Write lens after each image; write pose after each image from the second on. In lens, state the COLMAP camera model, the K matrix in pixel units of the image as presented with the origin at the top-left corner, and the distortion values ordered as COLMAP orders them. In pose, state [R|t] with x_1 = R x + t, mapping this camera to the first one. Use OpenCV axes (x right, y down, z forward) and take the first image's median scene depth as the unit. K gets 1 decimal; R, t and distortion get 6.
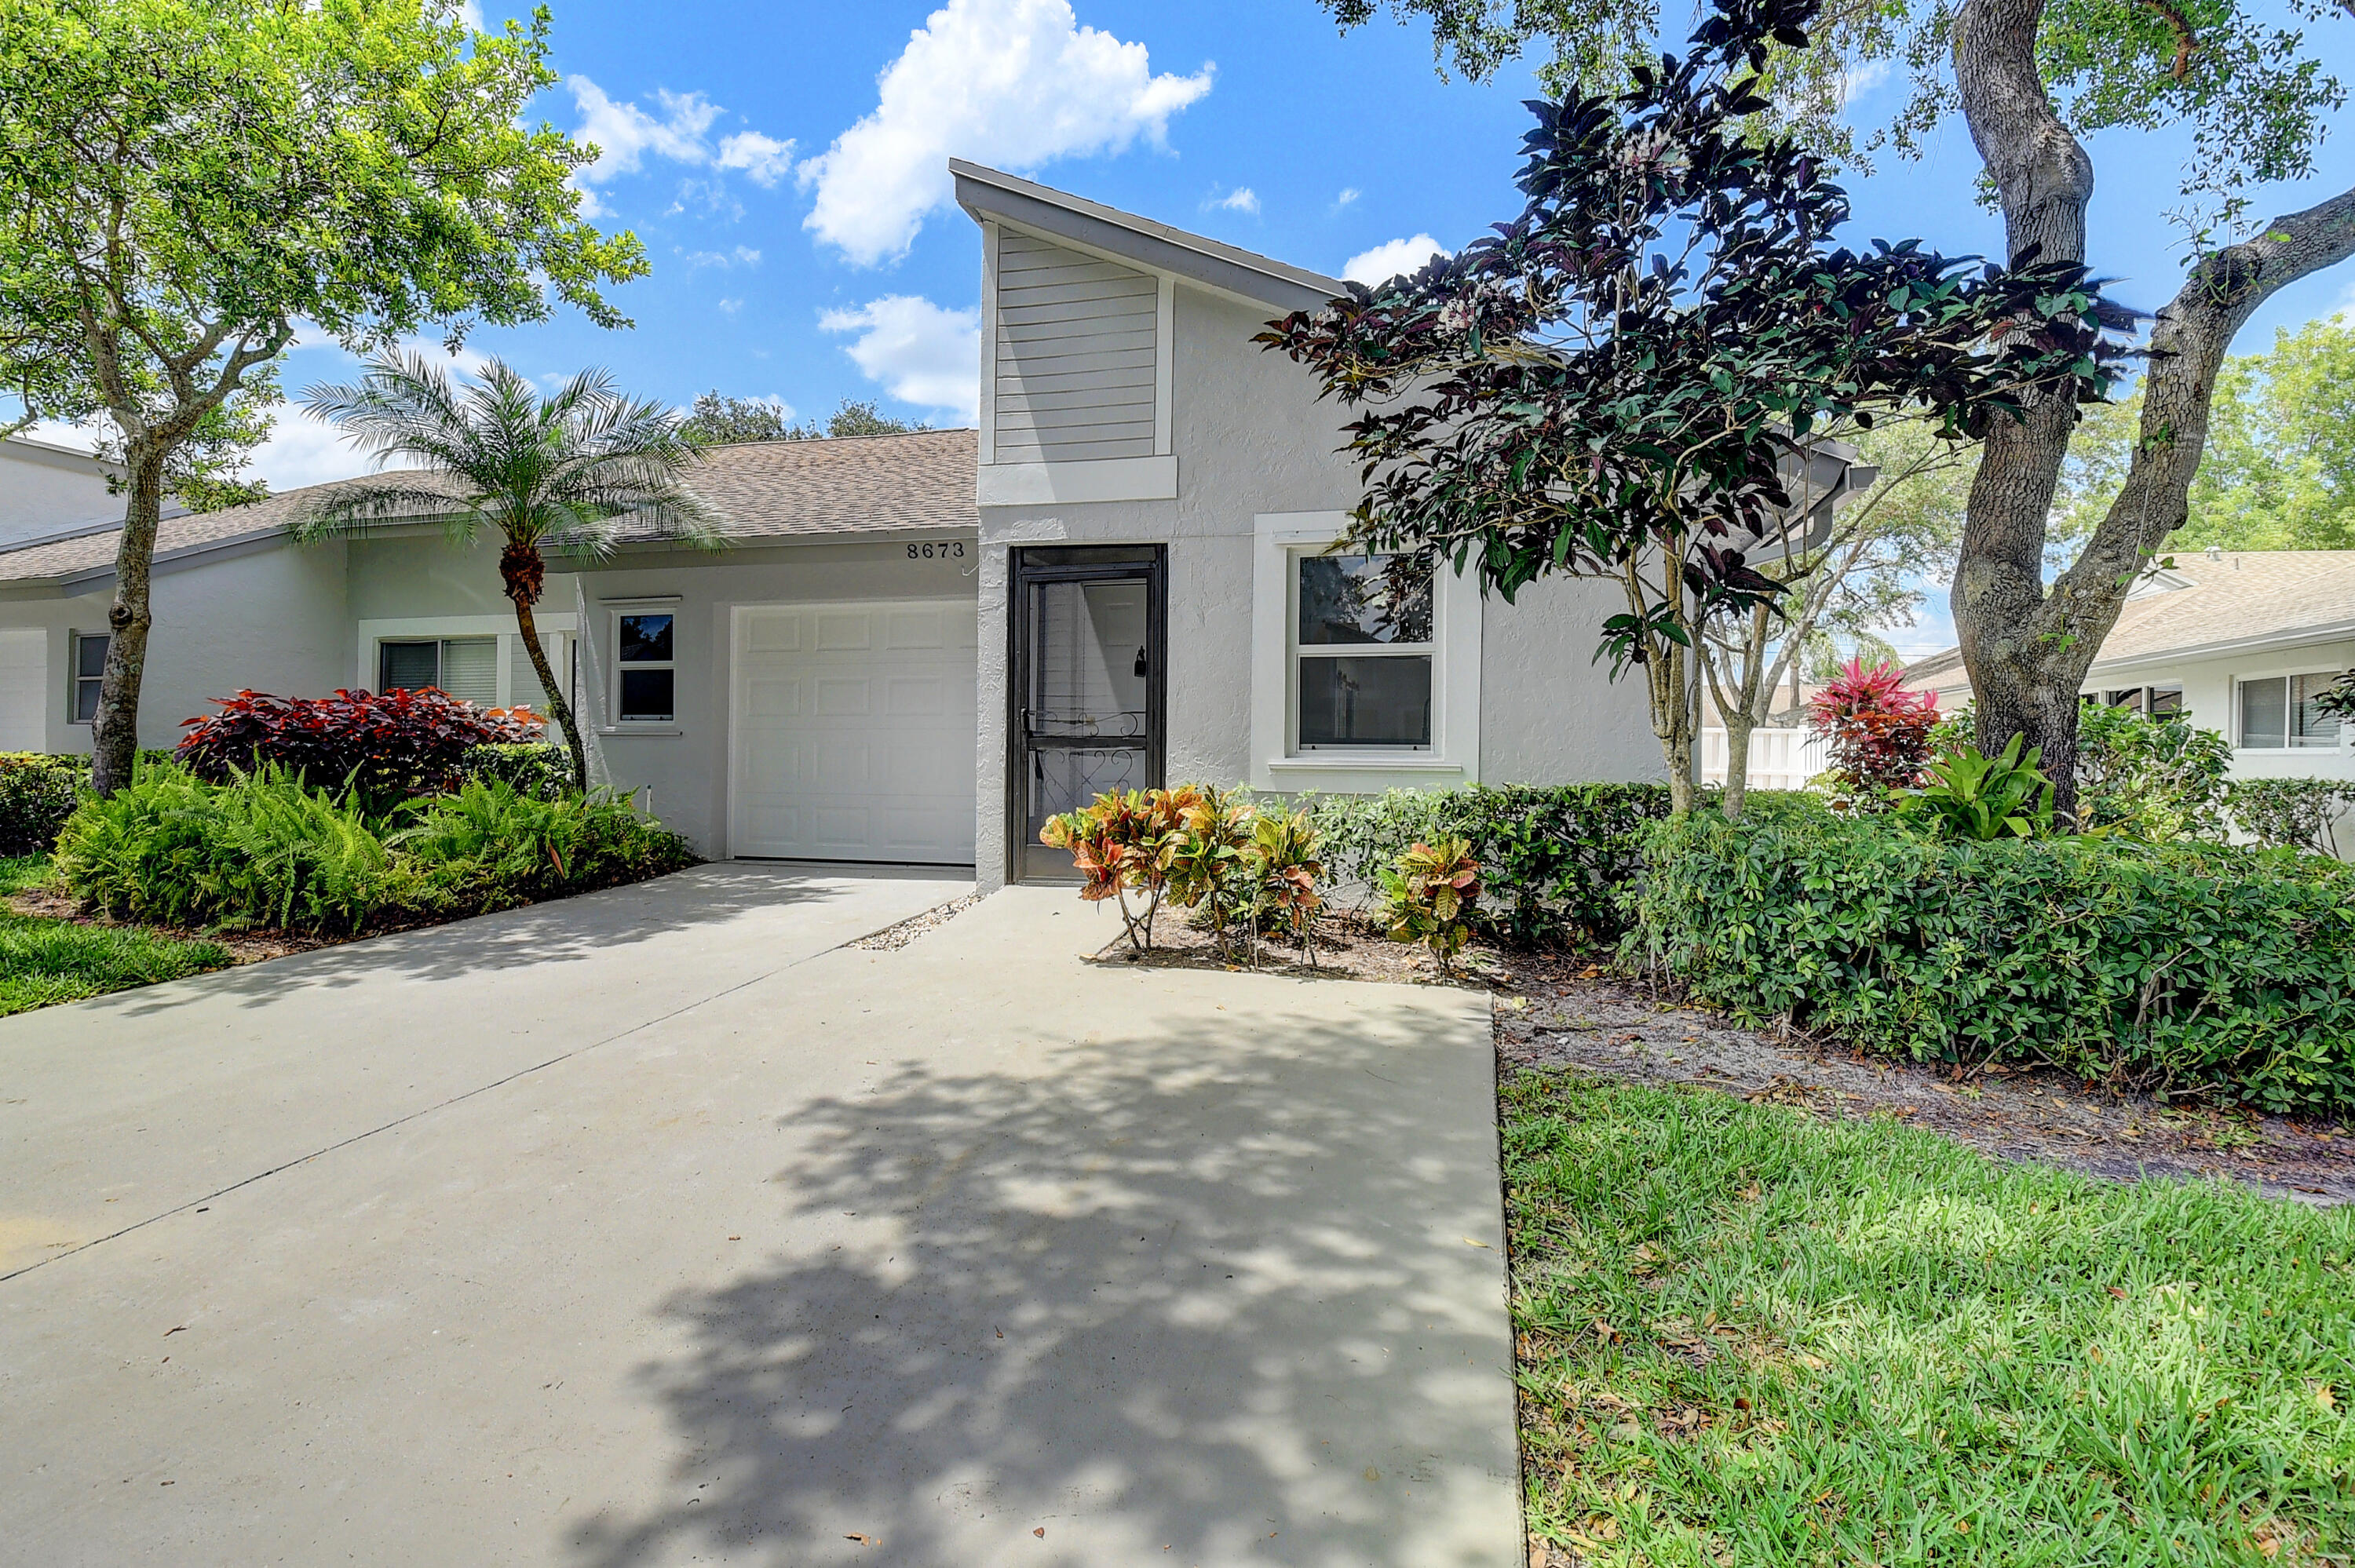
lens RADIAL K [[1094.9, 0, 1165.3], [0, 1094.9, 798.2], [0, 0, 1]] dist [-0.015467, -0.005588]
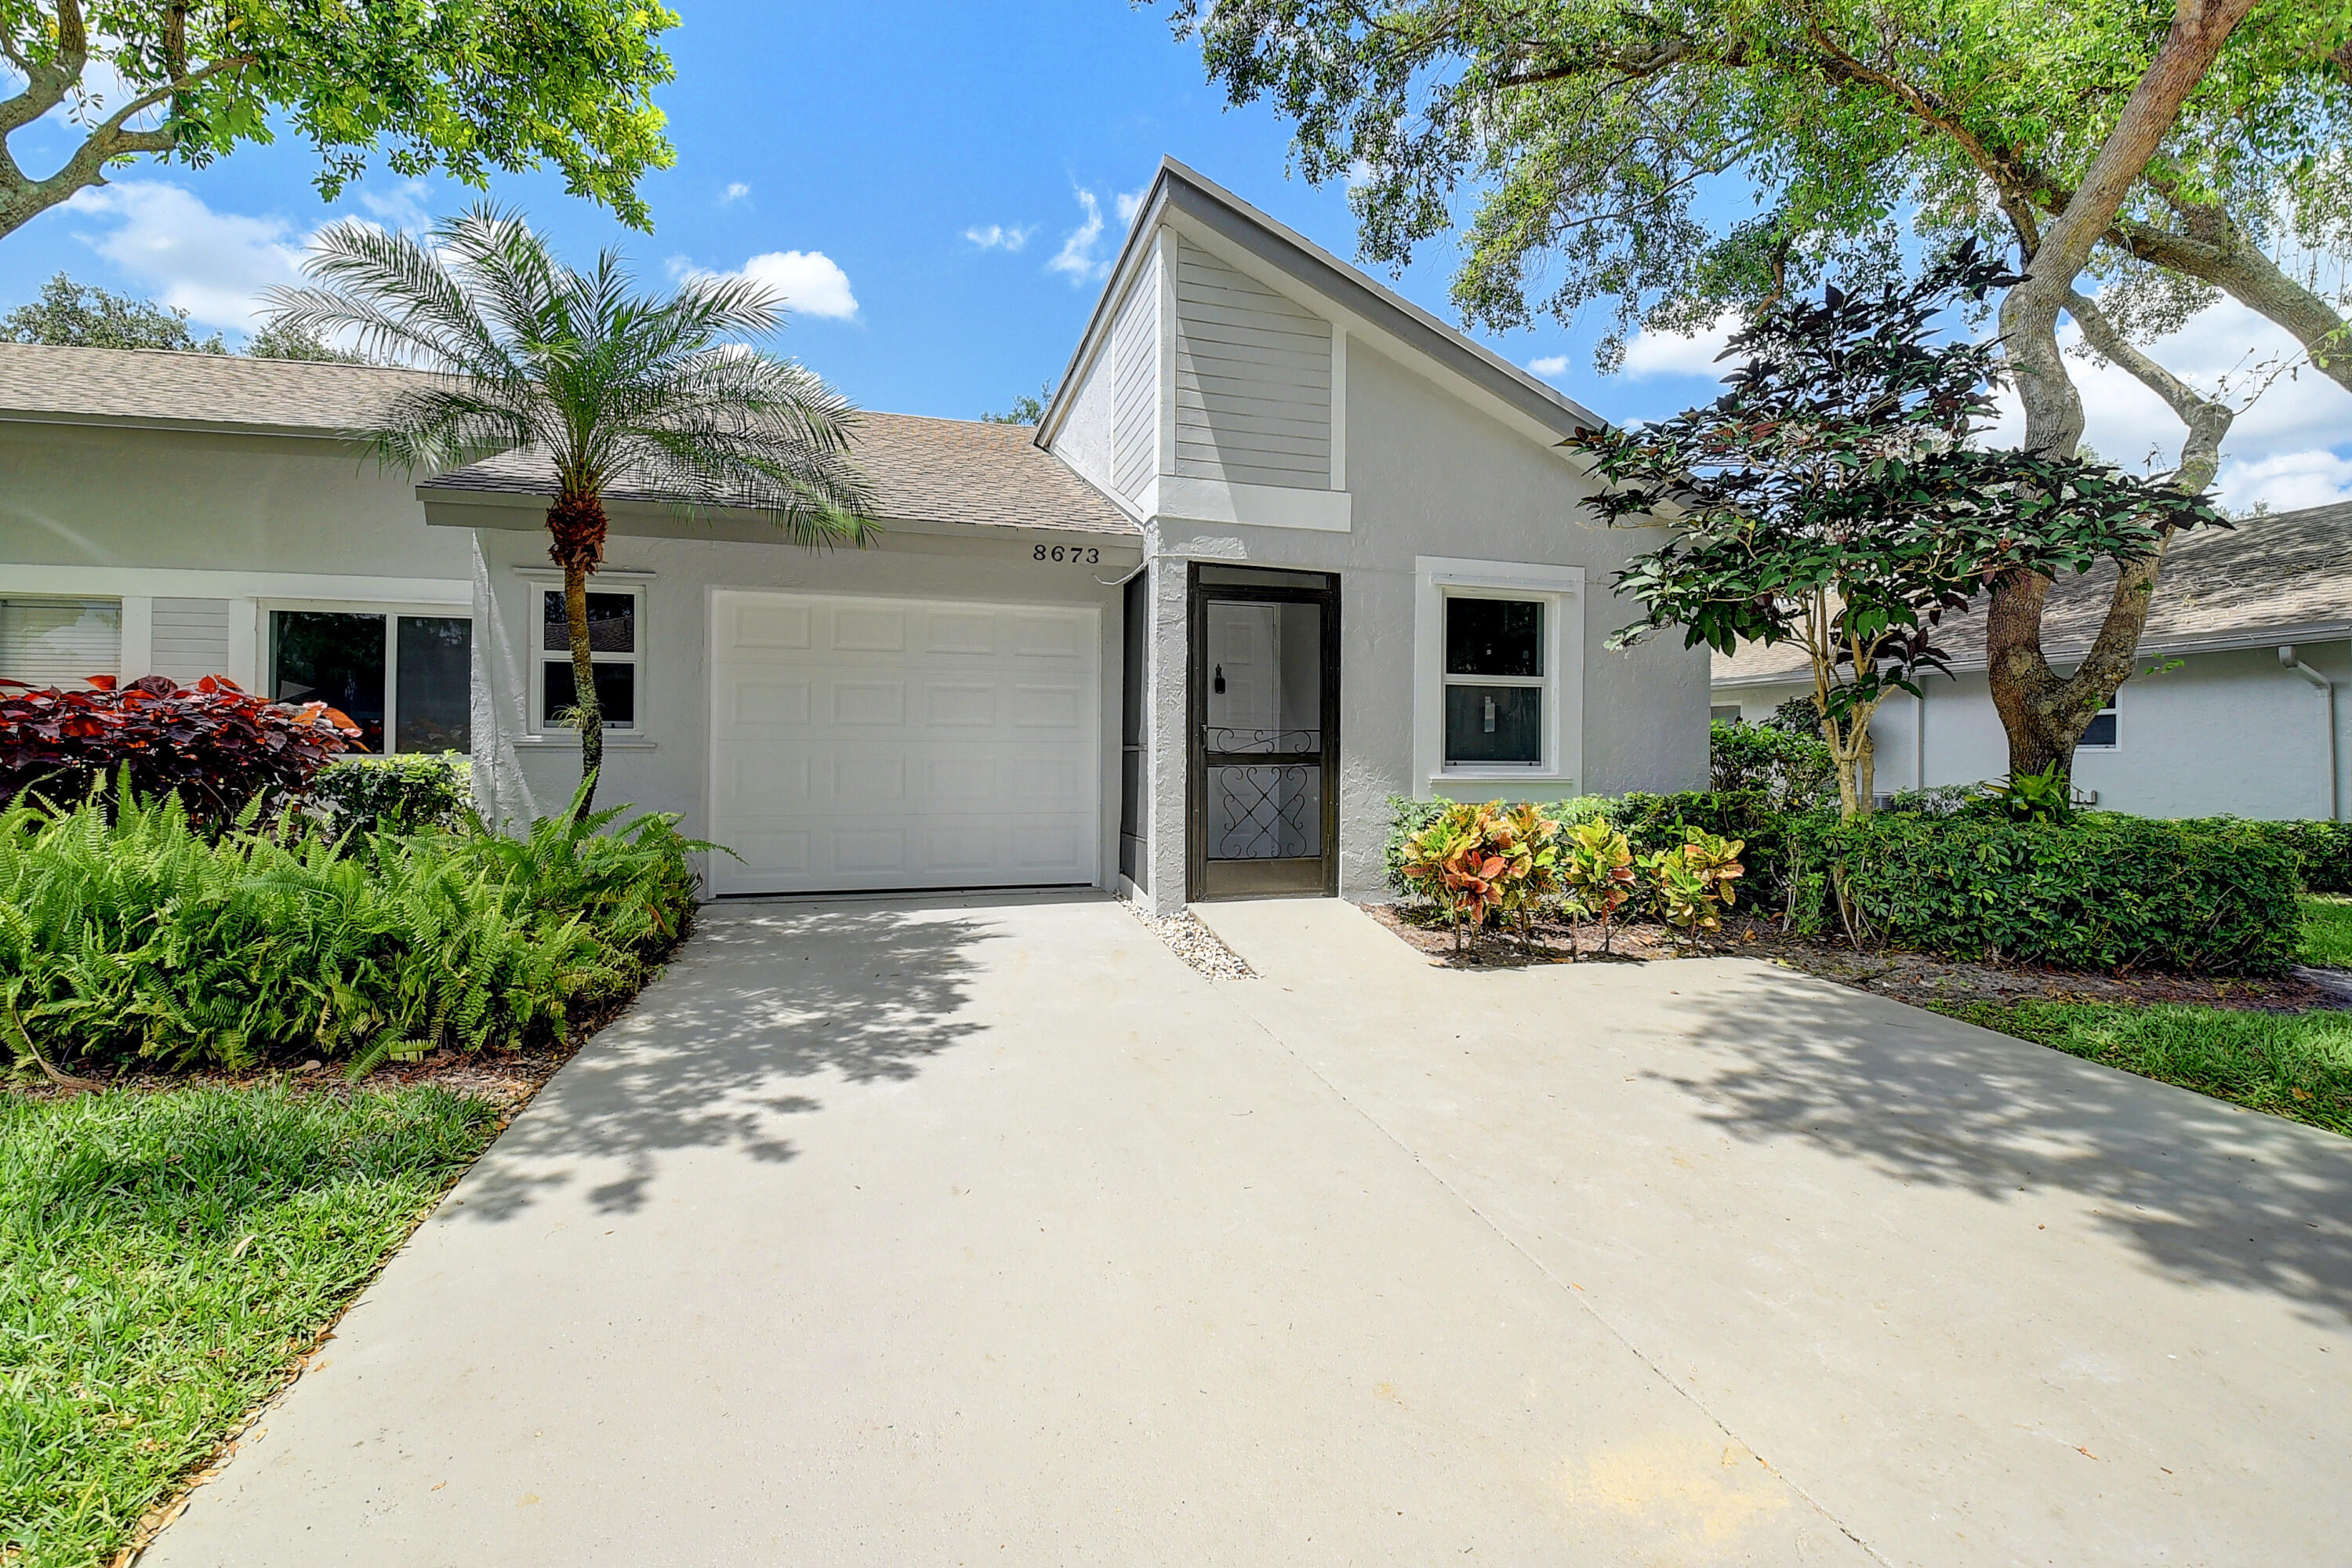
lens RADIAL K [[1038.5, 0, 1160.0], [0, 1038.5, 789.0], [0, 0, 1]] dist [-0.016542, -0.005742]
pose [[0.864833, -0.016278, 0.501796, -0.894191], [0.020101, 0.999796, -0.002211, -0.032389], [-0.501658, 0.011998, 0.864983, 0.288922]]
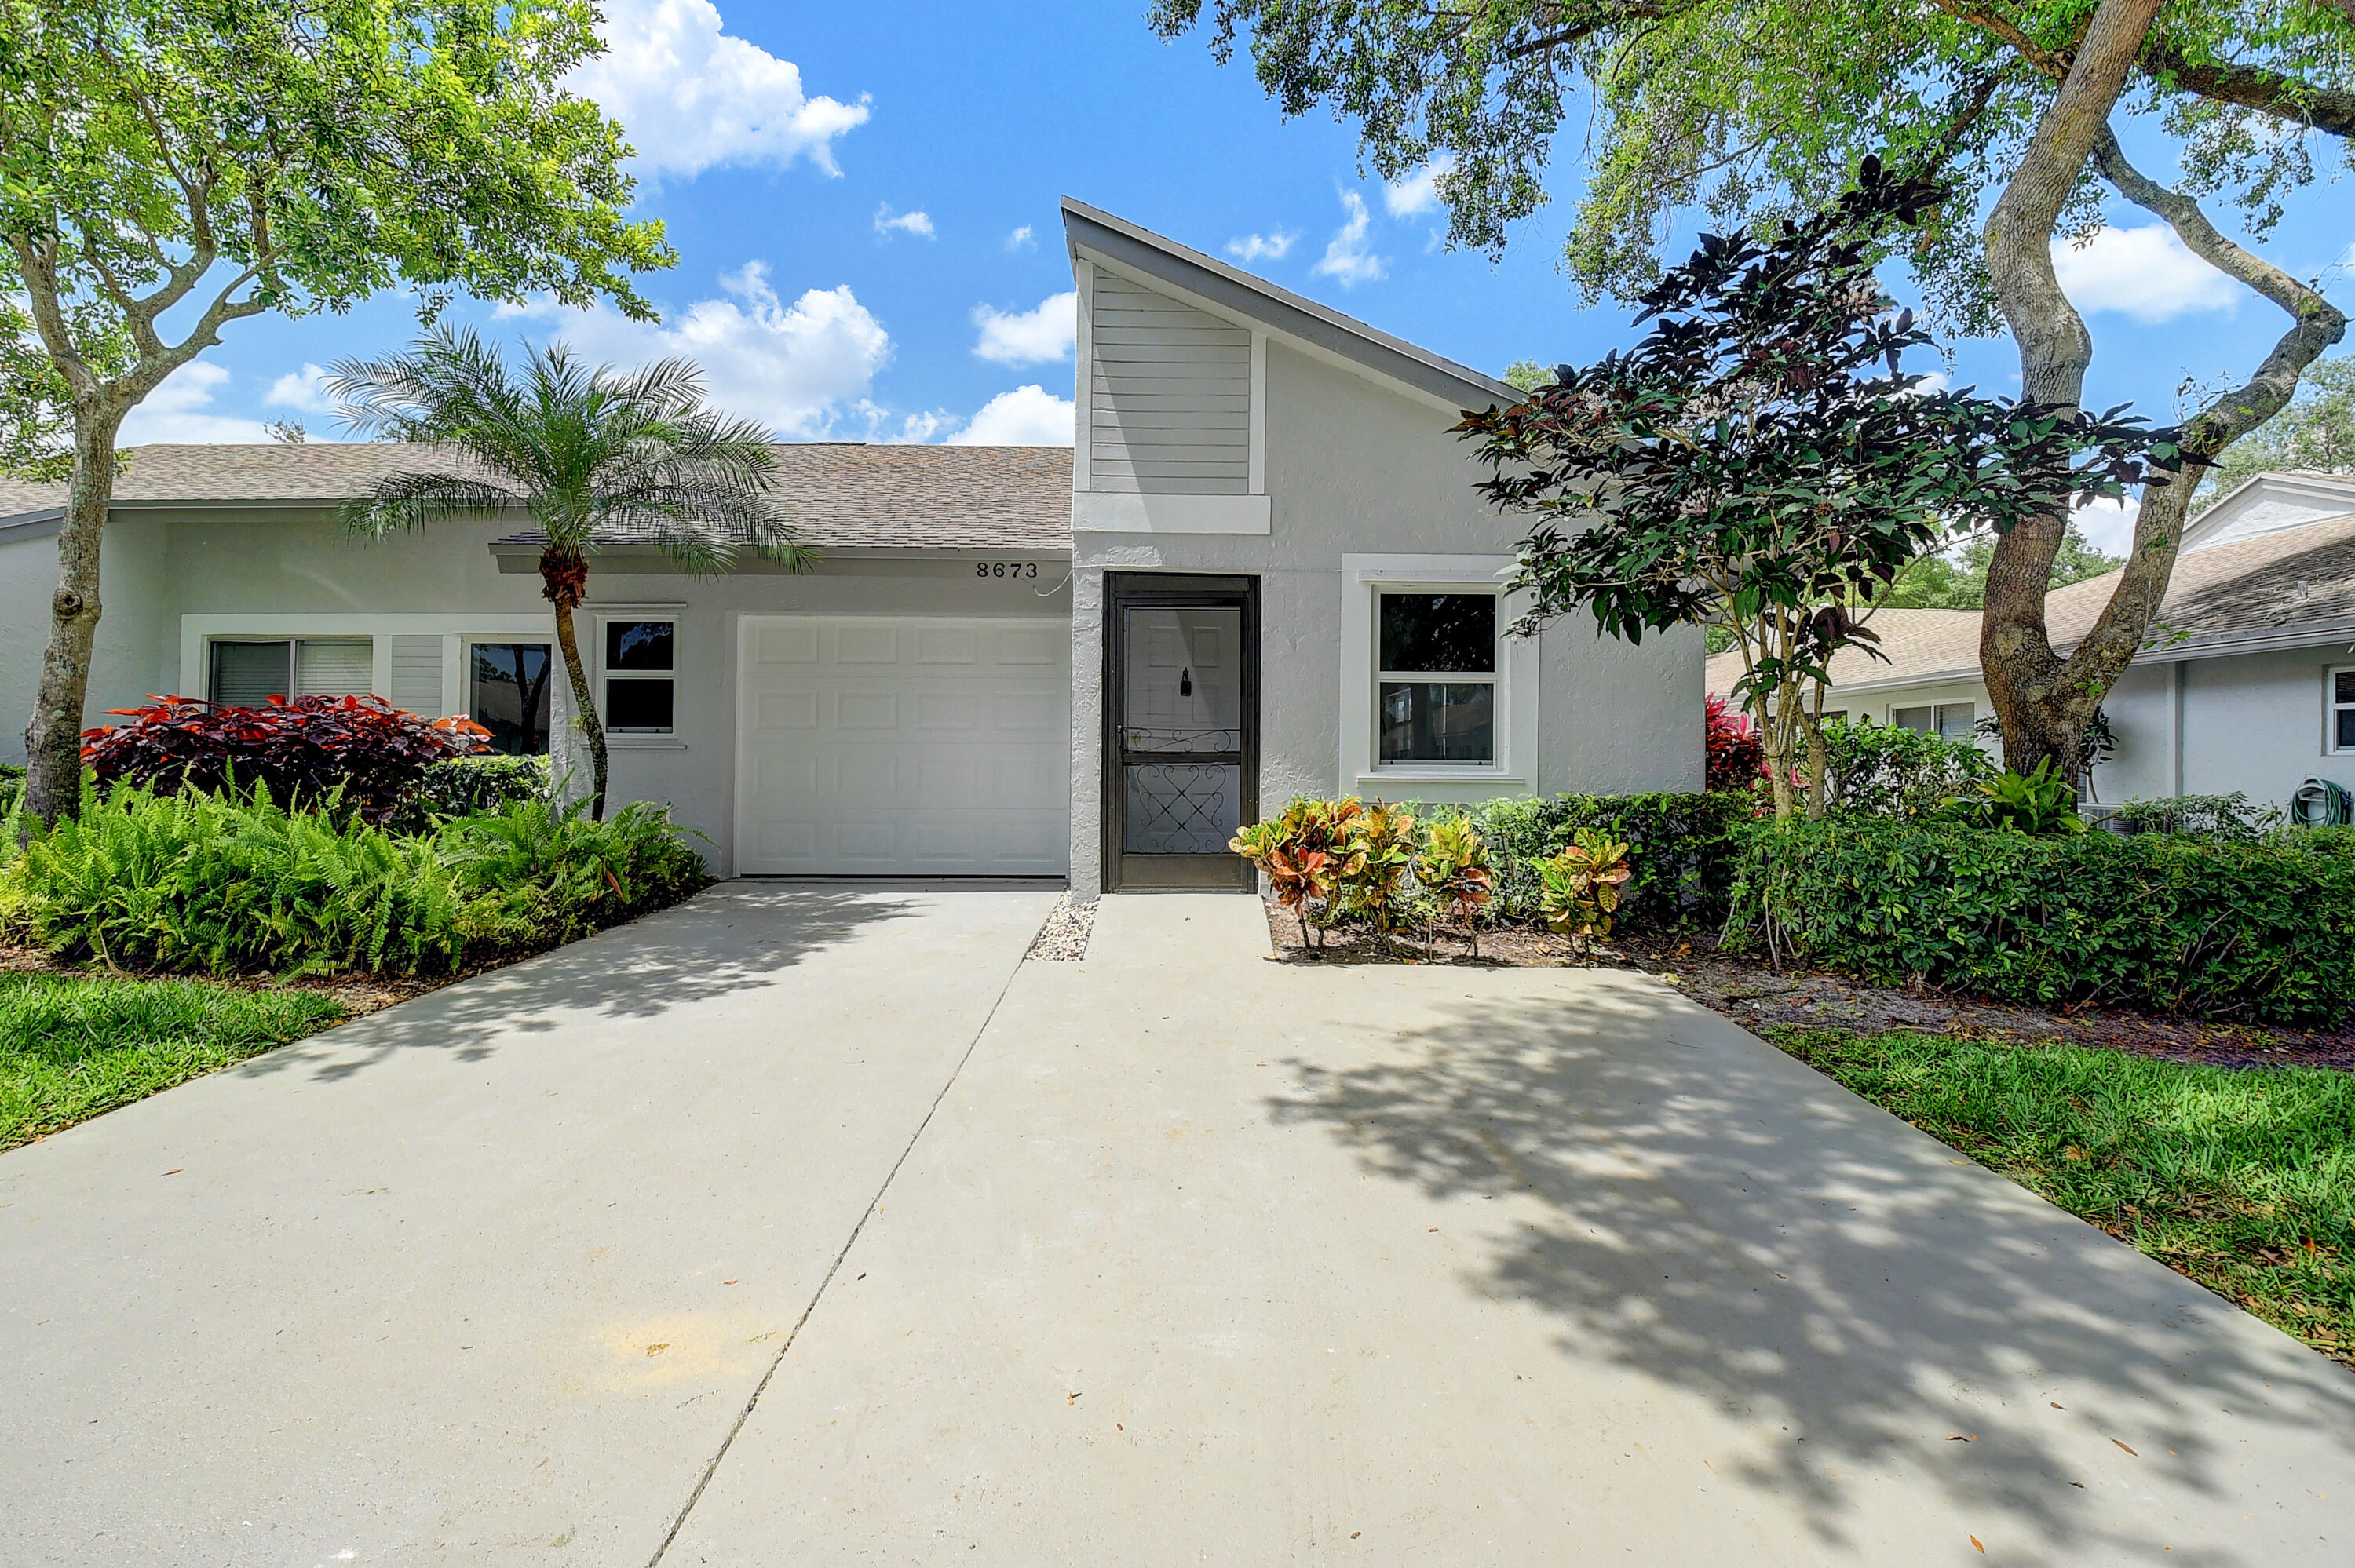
lens RADIAL K [[1039.7, 0, 1164.0], [0, 1039.7, 789.8], [0, 0, 1]] dist [-0.016542, -0.005742]
pose [[0.967442, -0.006380, 0.253011, -0.476744], [0.010488, 0.999834, -0.014893, -0.007699], [-0.252874, 0.017062, 0.967349, 0.039213]]
